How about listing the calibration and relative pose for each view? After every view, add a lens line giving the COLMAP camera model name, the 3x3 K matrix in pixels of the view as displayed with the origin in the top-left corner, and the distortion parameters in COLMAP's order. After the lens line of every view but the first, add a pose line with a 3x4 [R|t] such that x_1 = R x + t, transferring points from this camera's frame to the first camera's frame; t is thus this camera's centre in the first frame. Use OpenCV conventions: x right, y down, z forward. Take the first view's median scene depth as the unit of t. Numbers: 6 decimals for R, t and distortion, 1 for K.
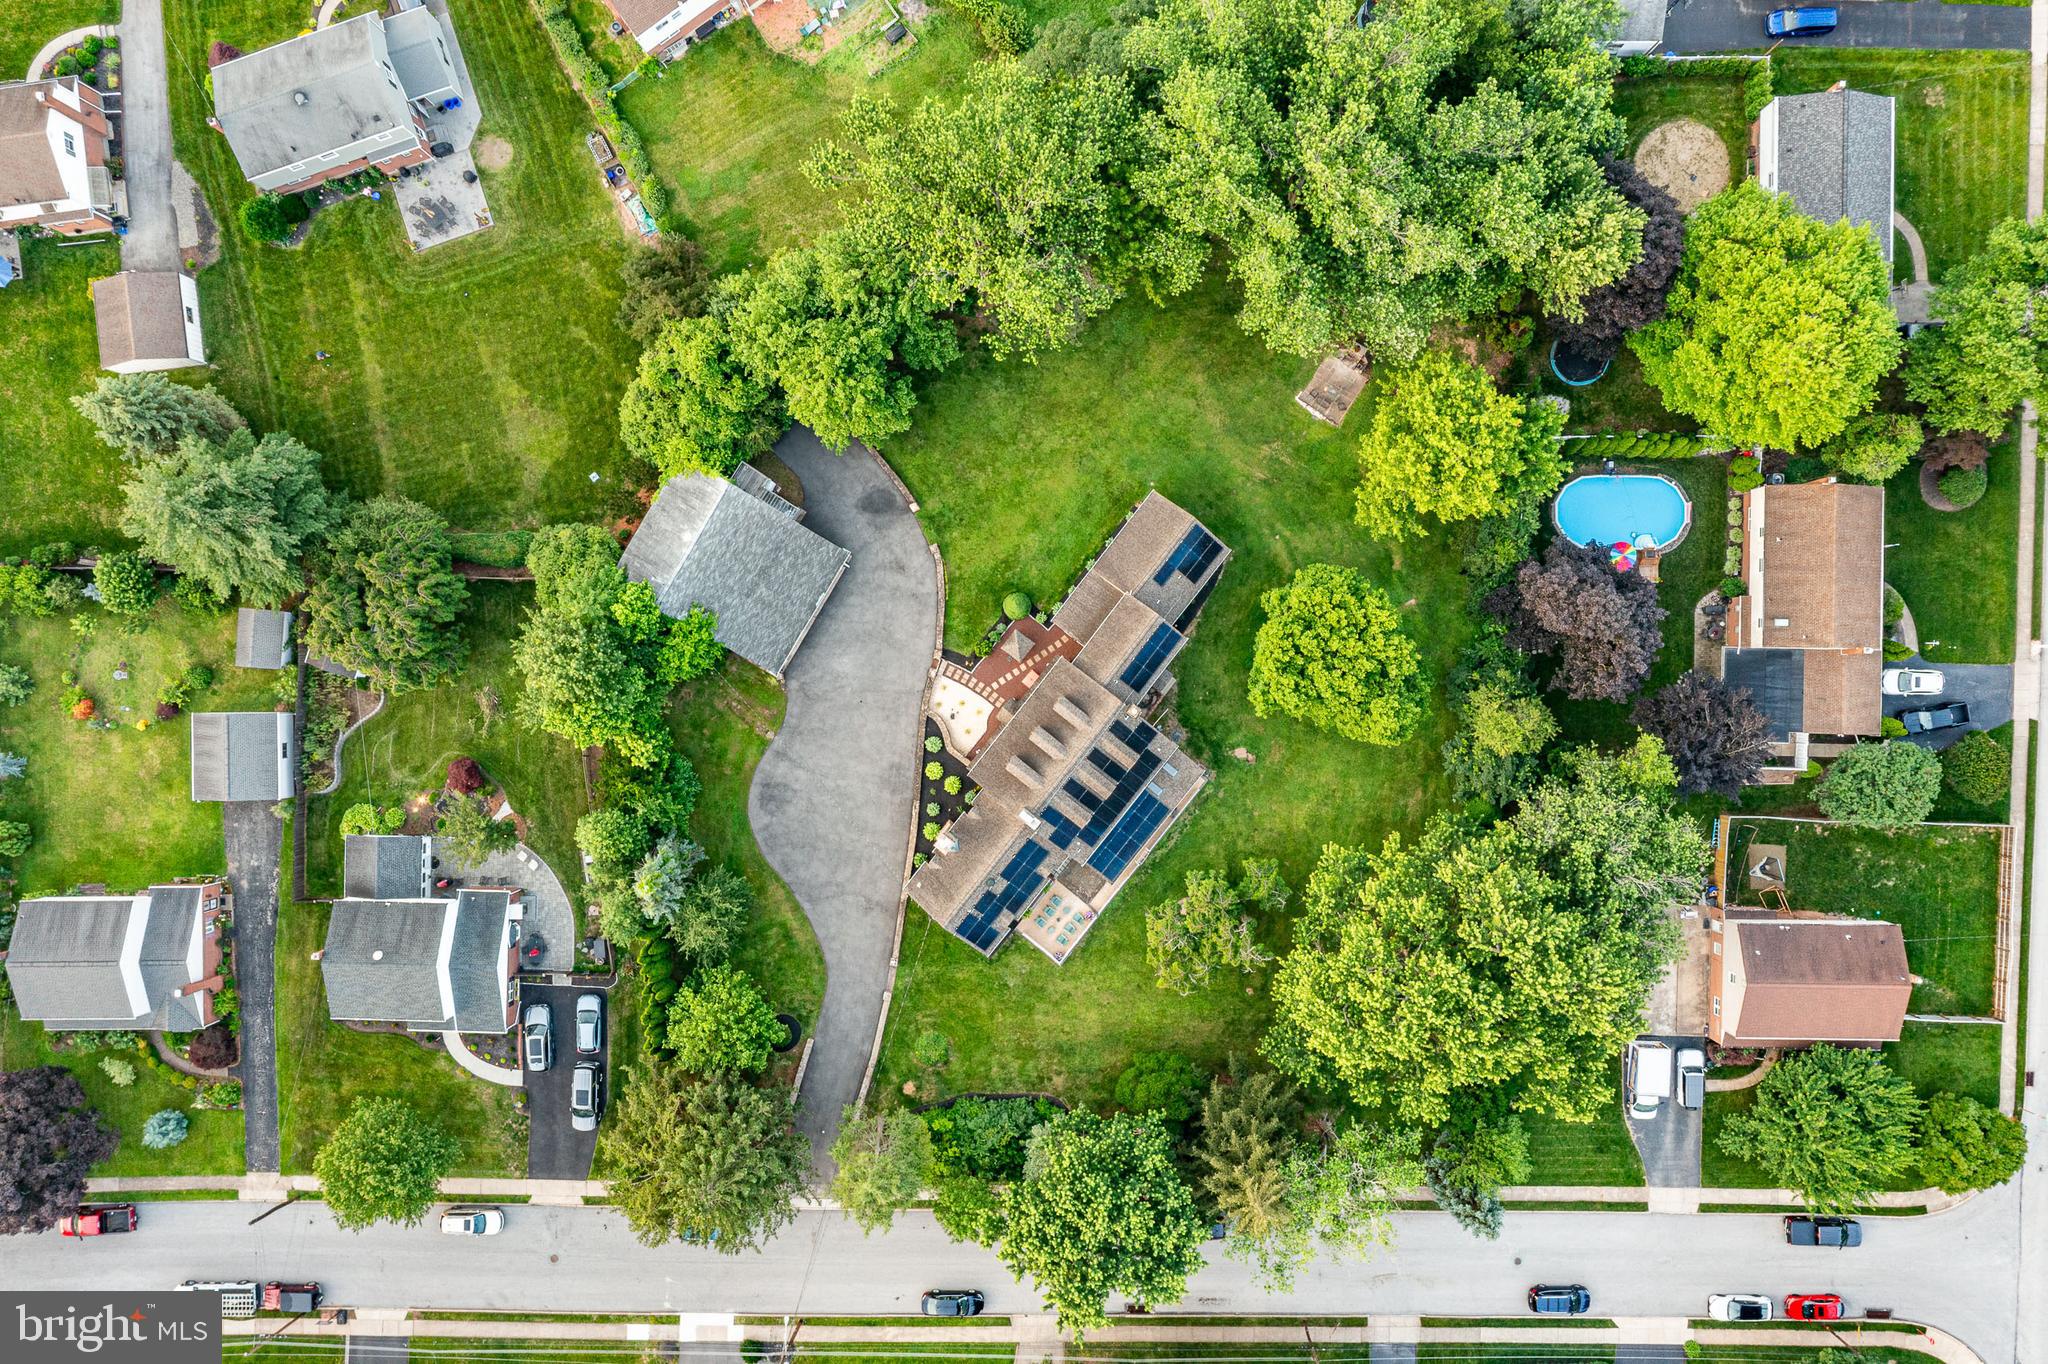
lens RADIAL K [[1608.0, 0, 1015.7], [0, 1608.0, 675.3], [0, 0, 1]] dist [0.003084, 0.000297]
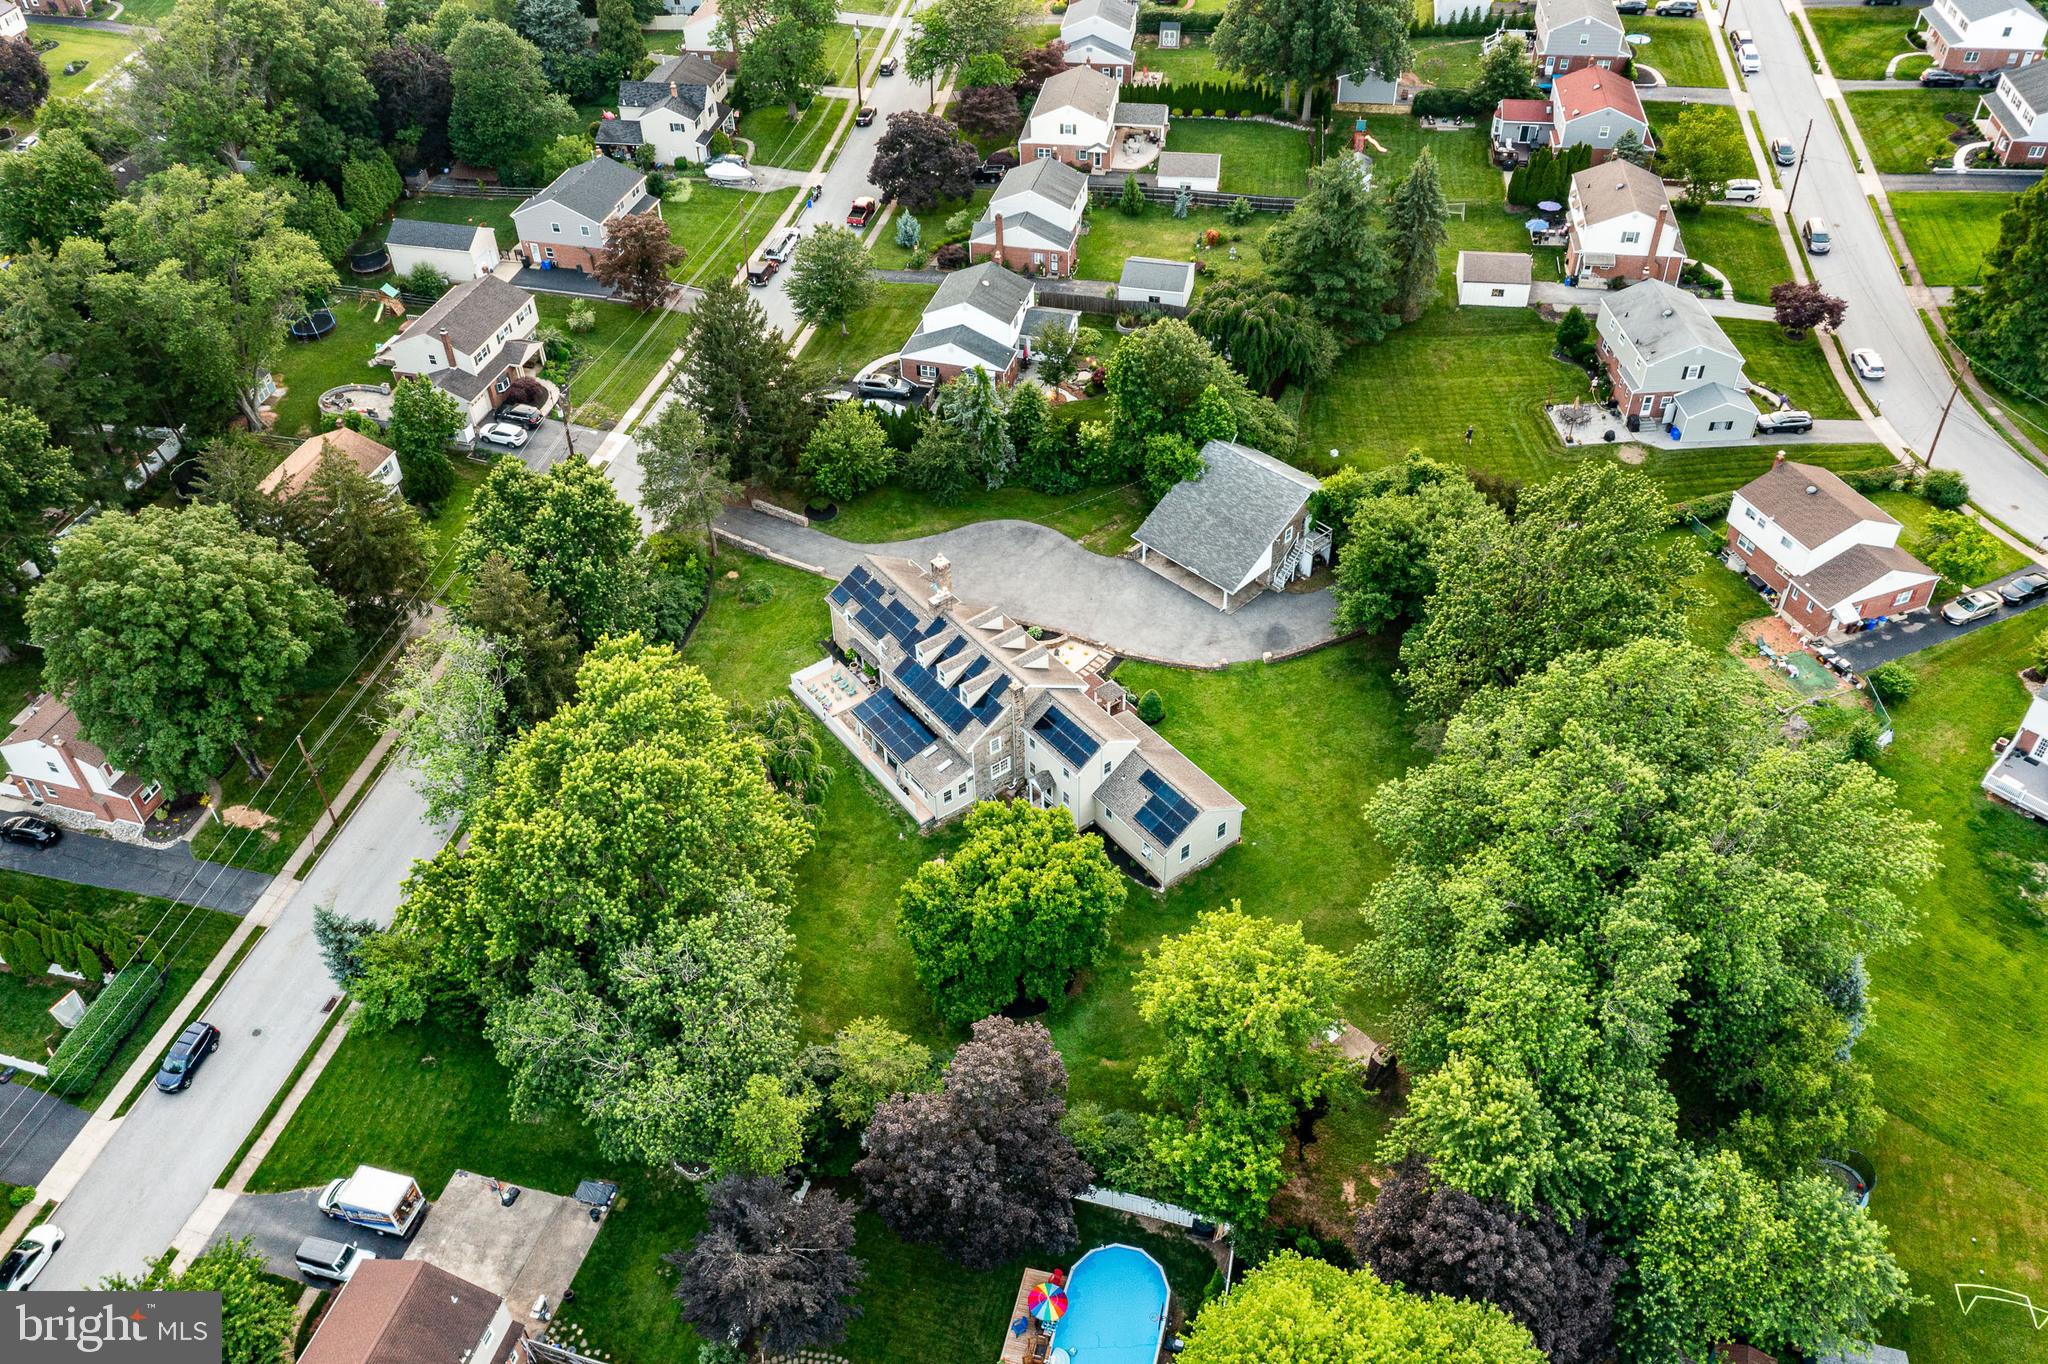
lens RADIAL K [[1608.0, 0, 1015.7], [0, 1608.0, 675.3], [0, 0, 1]] dist [0.003084, 0.000297]
pose [[-0.260038, 0.668375, -0.696890, 0.701909], [-0.965118, -0.157141, 0.209414, -0.168666], [0.030457, 0.727036, 0.685923, 0.322170]]
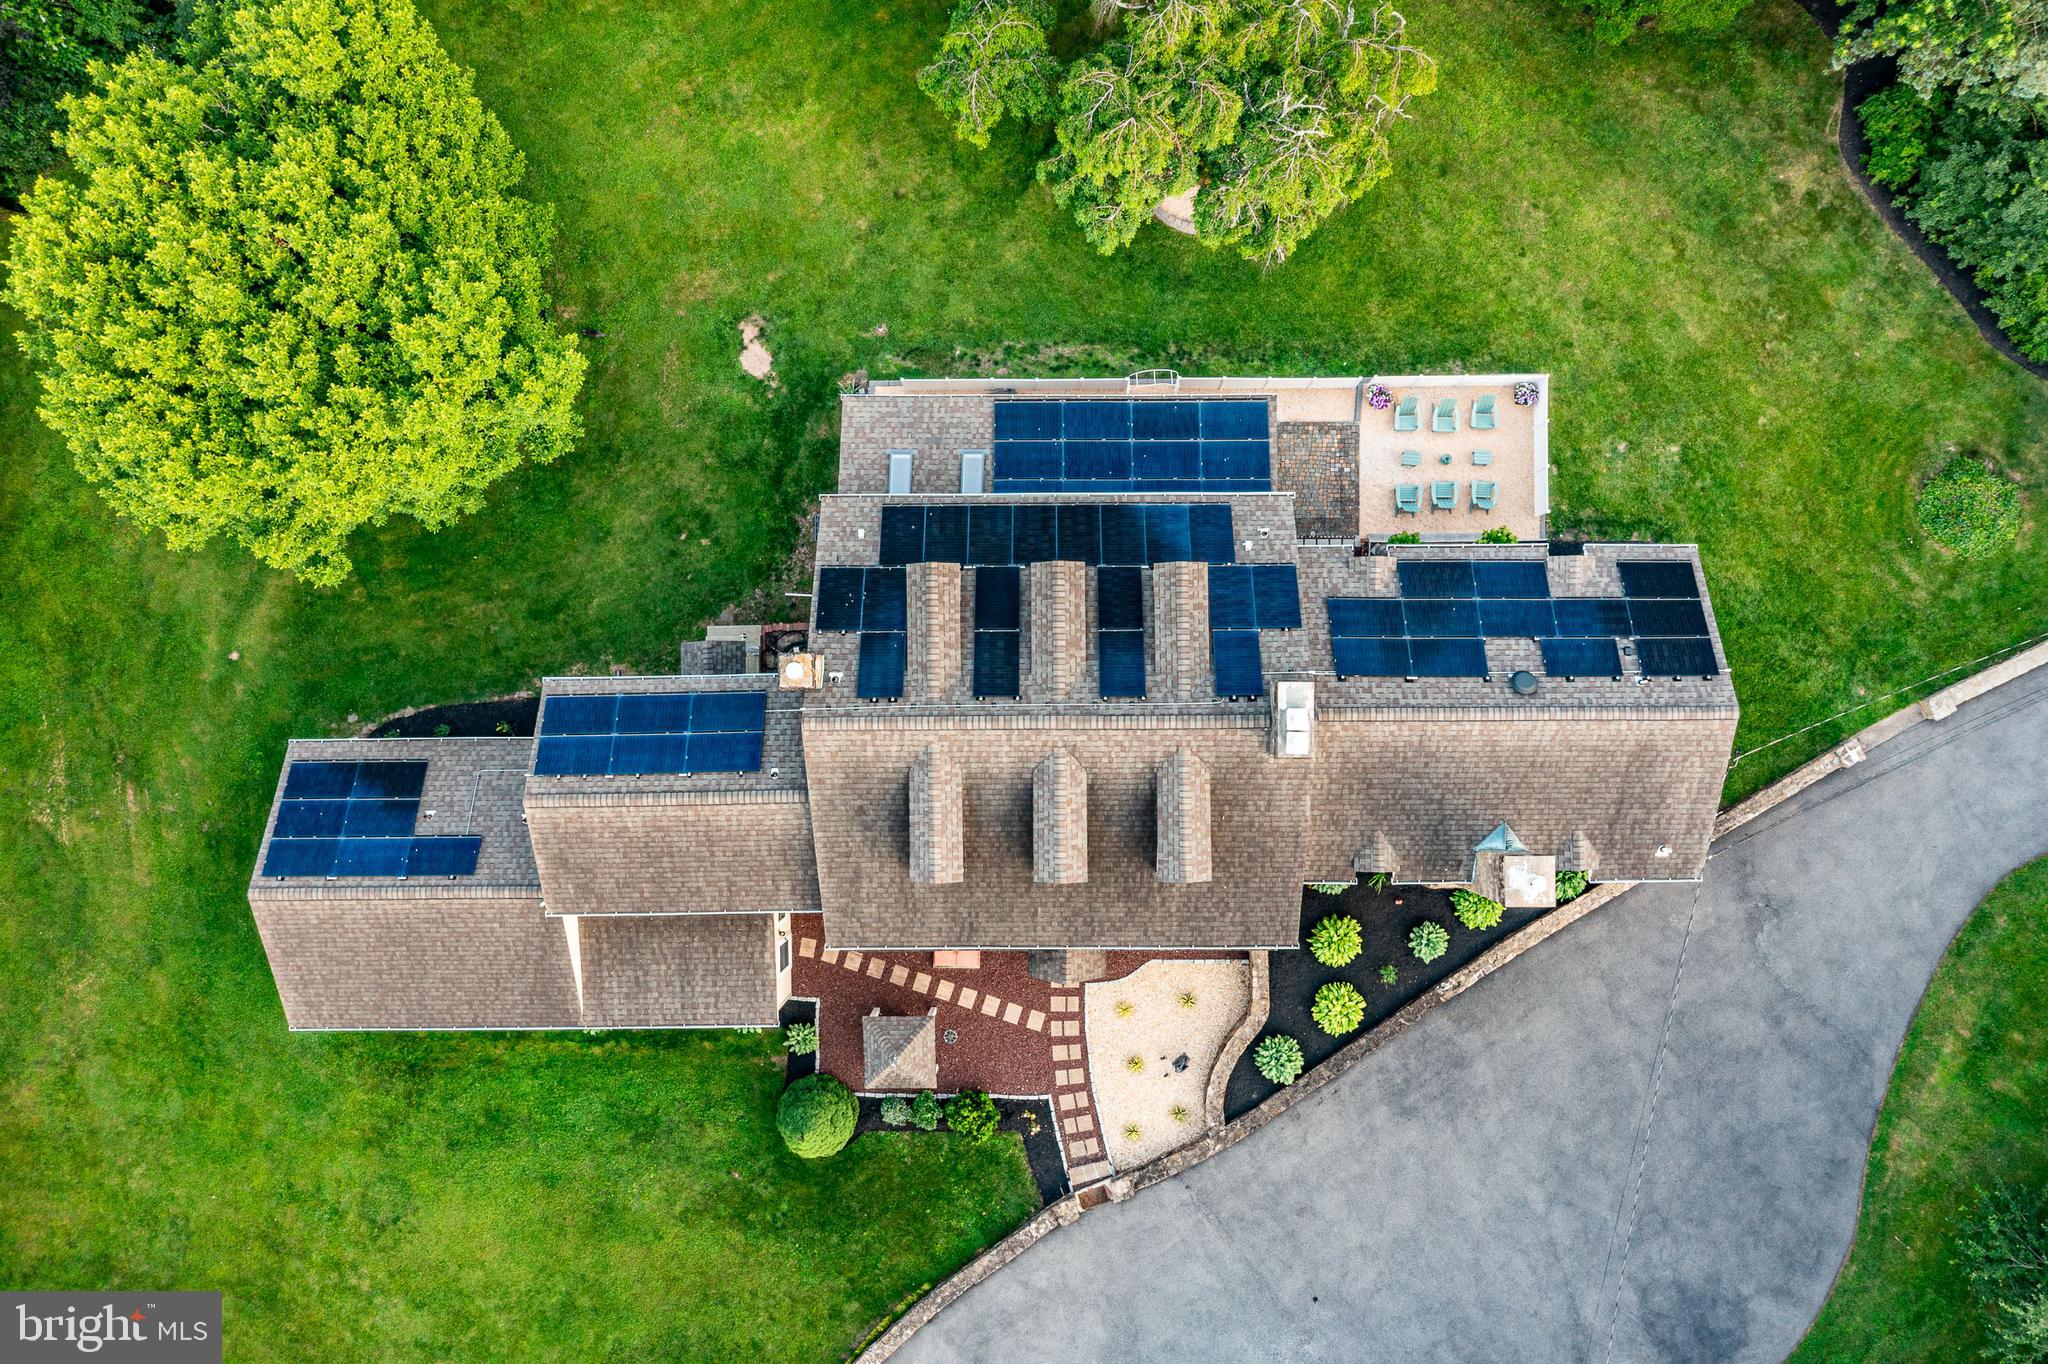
lens RADIAL K [[1608.0, 0, 1015.7], [0, 1608.0, 675.3], [0, 0, 1]] dist [0.003084, 0.000297]
pose [[-0.623242, -0.779431, 0.063691, 0.026816], [0.780872, -0.624681, -0.003508, 0.052490], [0.042521, 0.047549, 0.997963, 0.665605]]
